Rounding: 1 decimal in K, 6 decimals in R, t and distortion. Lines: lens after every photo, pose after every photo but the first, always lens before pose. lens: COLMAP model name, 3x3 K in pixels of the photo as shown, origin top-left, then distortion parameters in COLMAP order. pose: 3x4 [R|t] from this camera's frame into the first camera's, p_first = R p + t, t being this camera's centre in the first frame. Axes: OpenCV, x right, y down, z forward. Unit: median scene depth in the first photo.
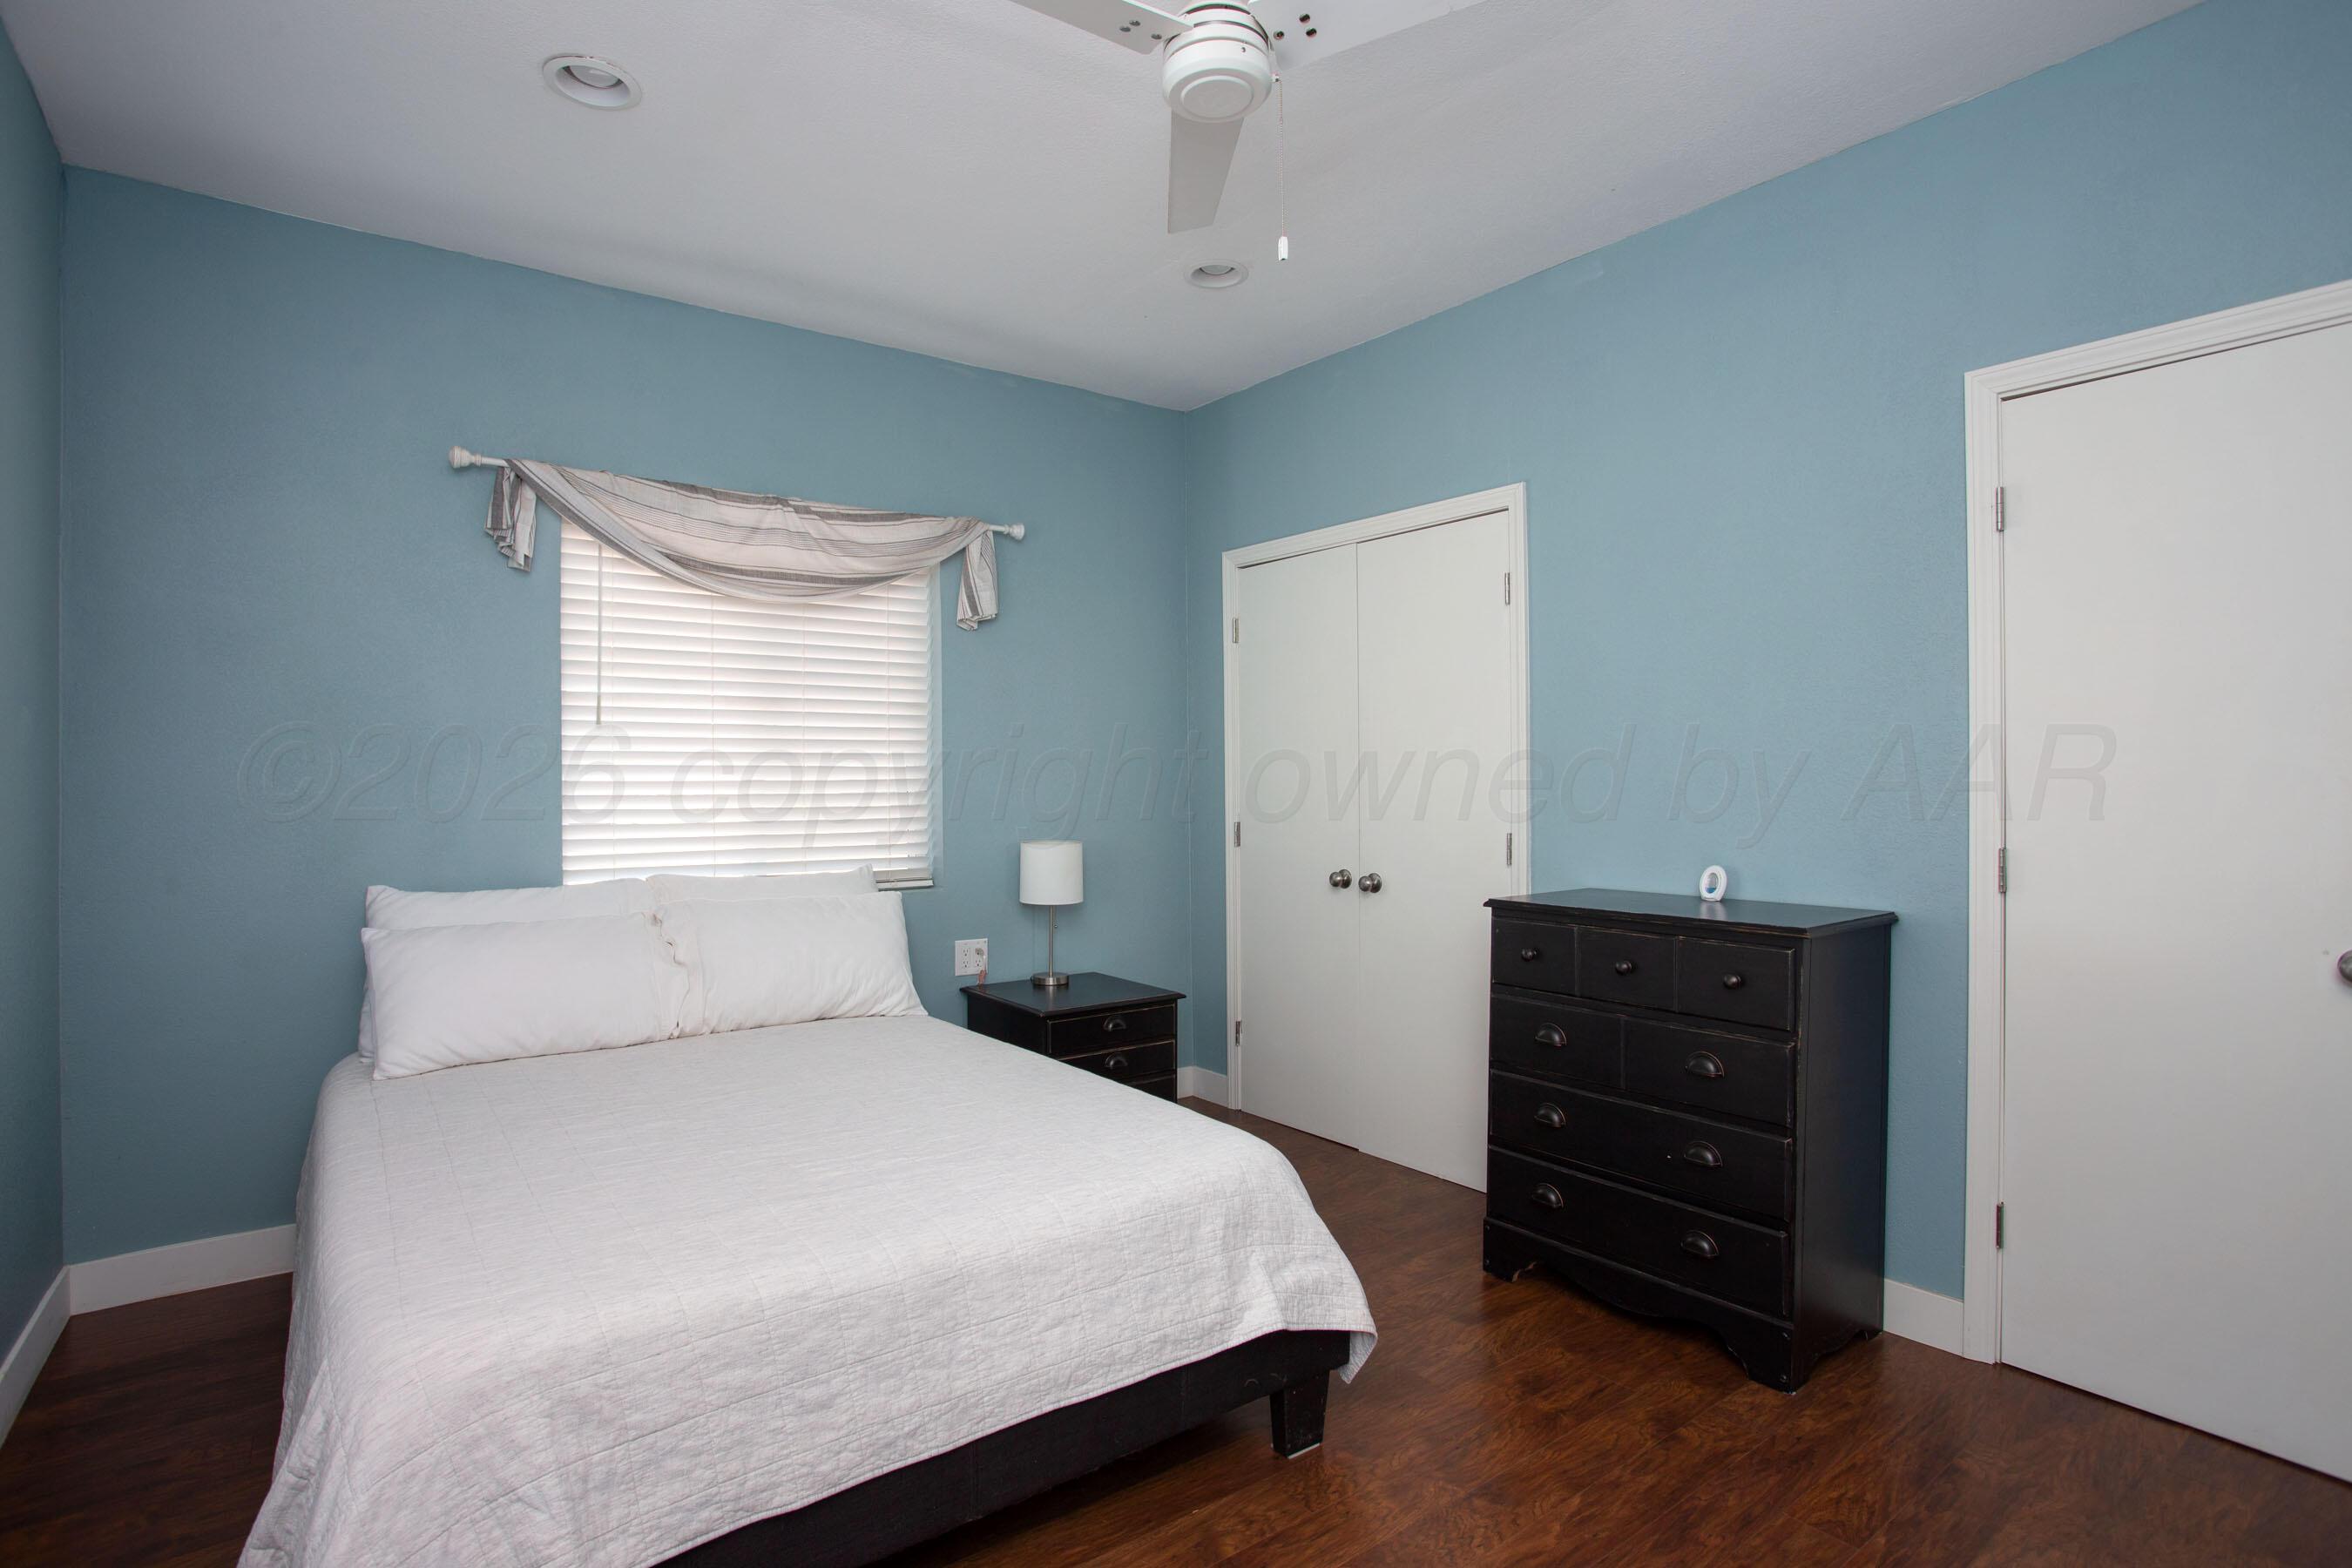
lens RADIAL K [[1160.1, 0, 1188.1], [0, 1160.1, 782.5], [0, 0, 1]] dist [-0.089559, 0.042504]
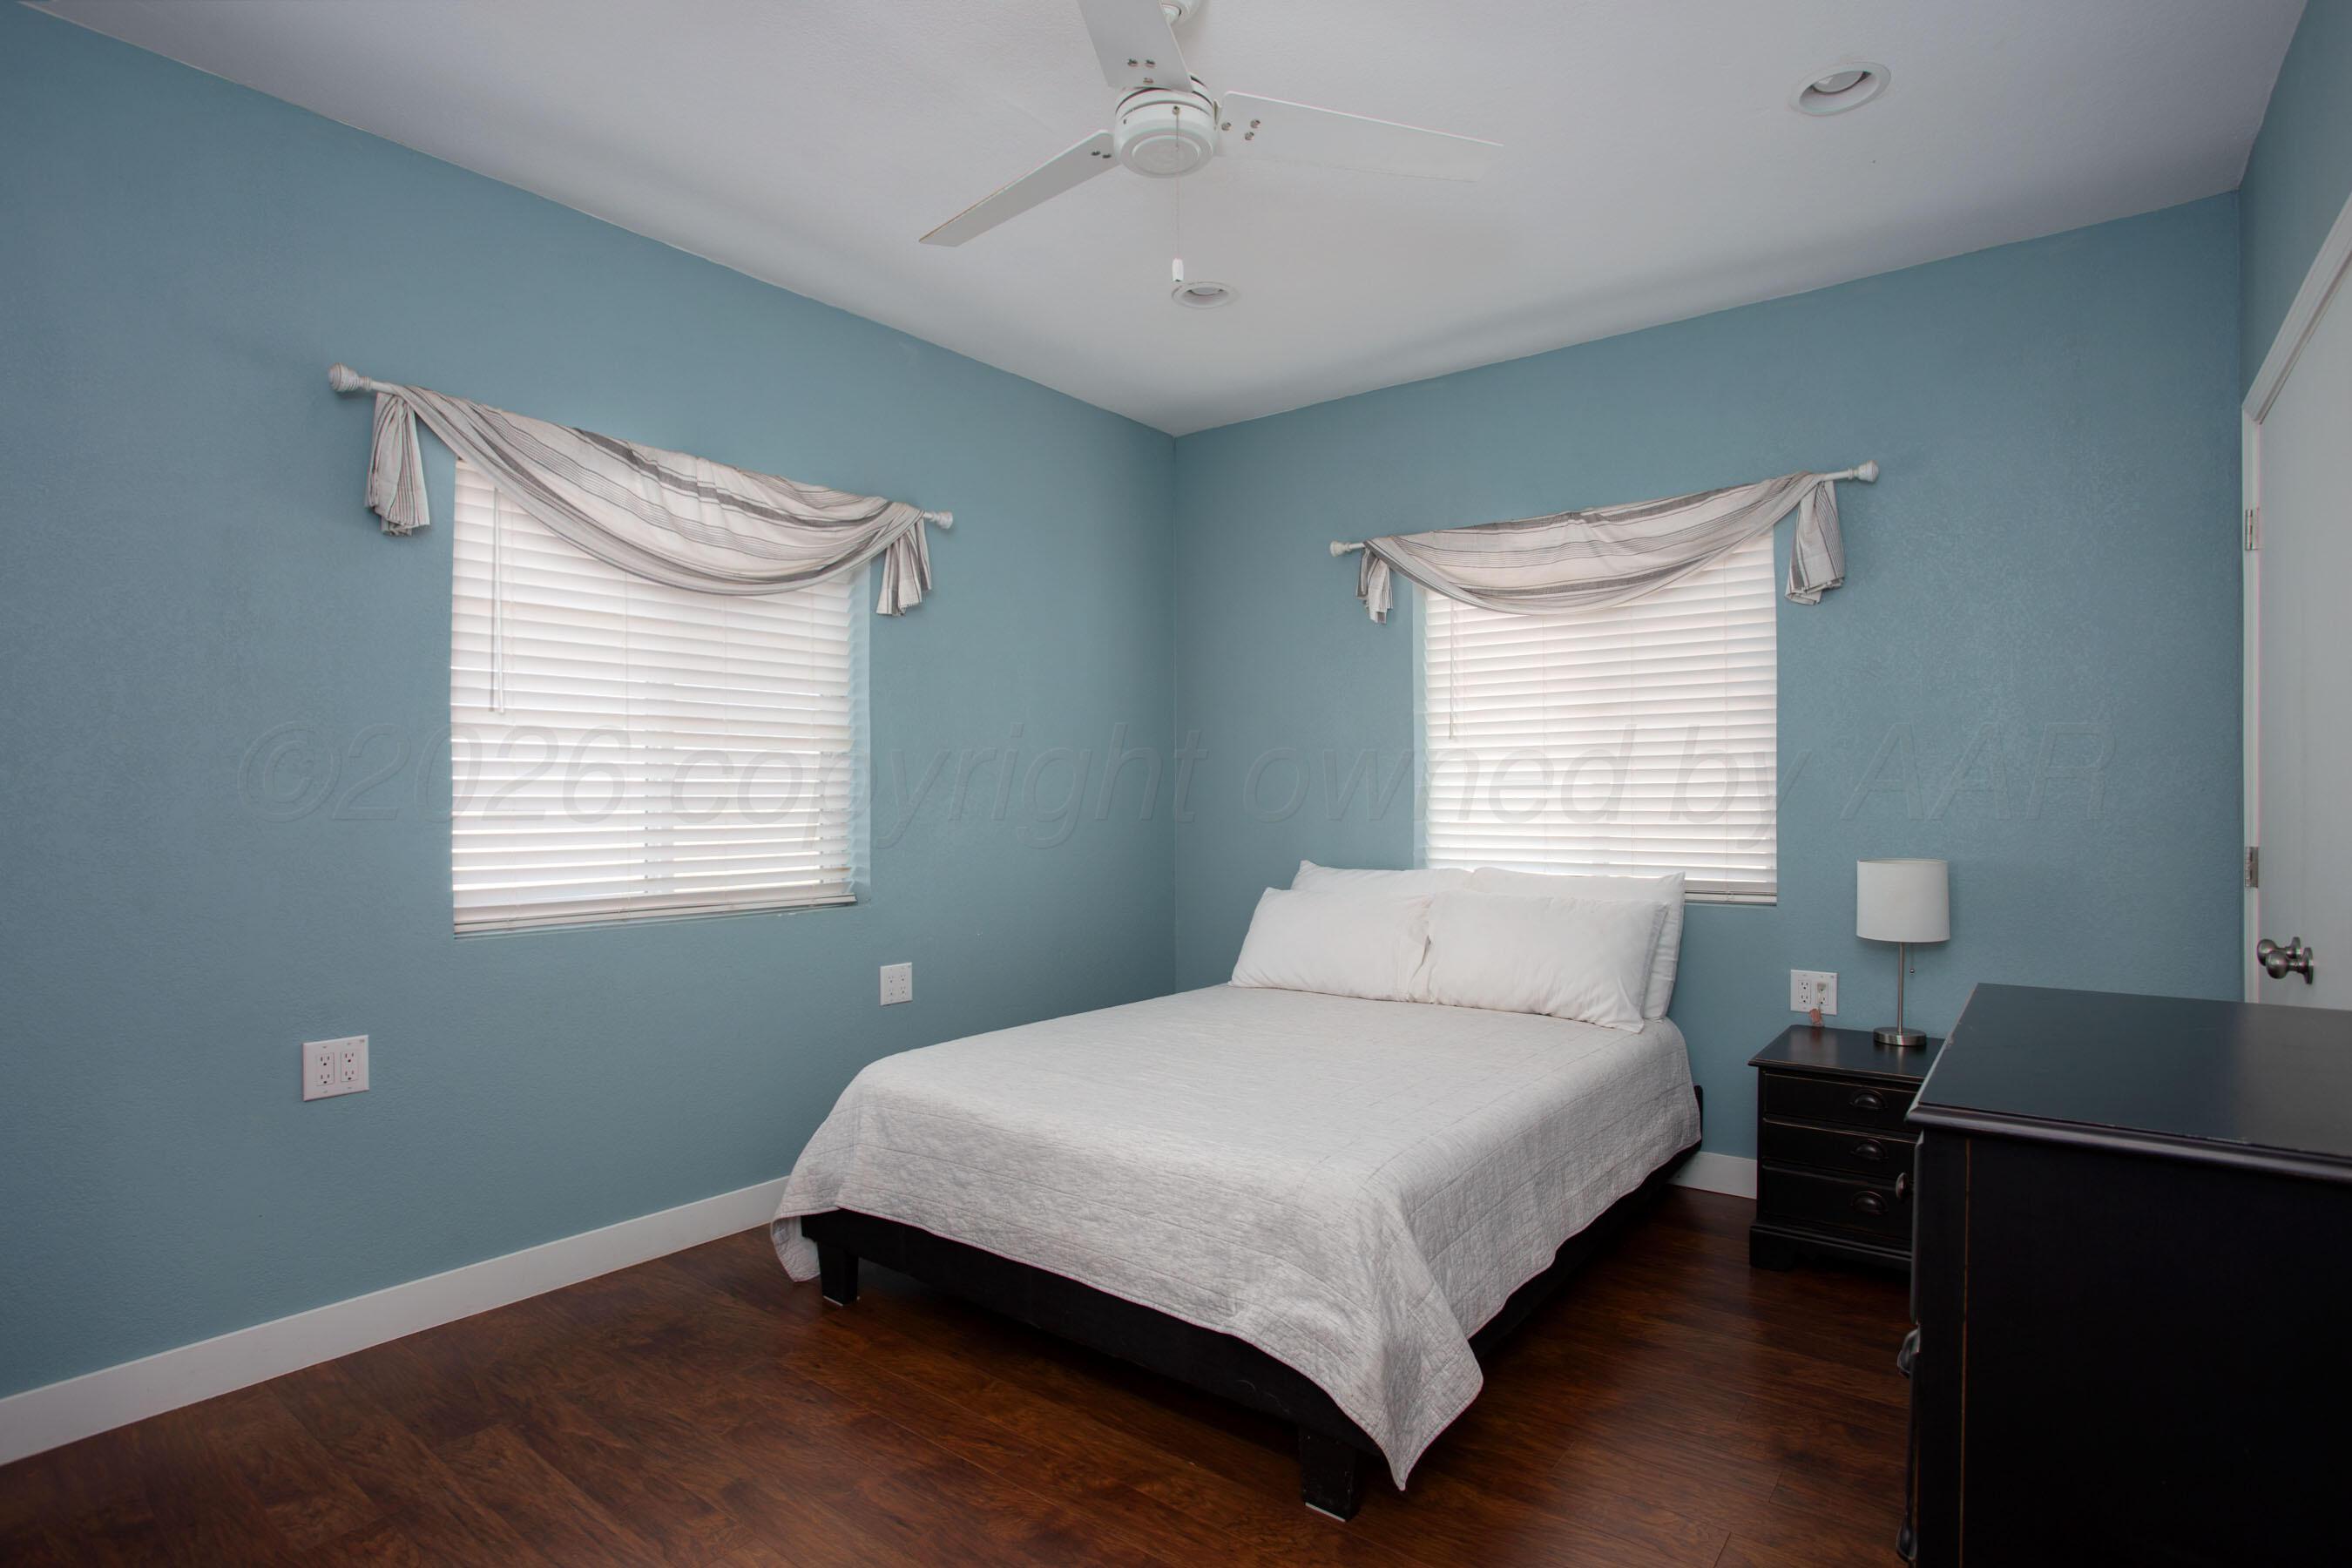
lens RADIAL K [[1187.2, 0, 1176.0], [0, 1187.2, 784.0], [0, 0, 1]] dist [-0.051306, 0.001073]
pose [[0.250077, -0.003818, -0.968218, 0.637262], [0.007123, 0.999972, -0.002104, -0.002676], [0.968200, -0.006370, 0.250097, 0.412610]]
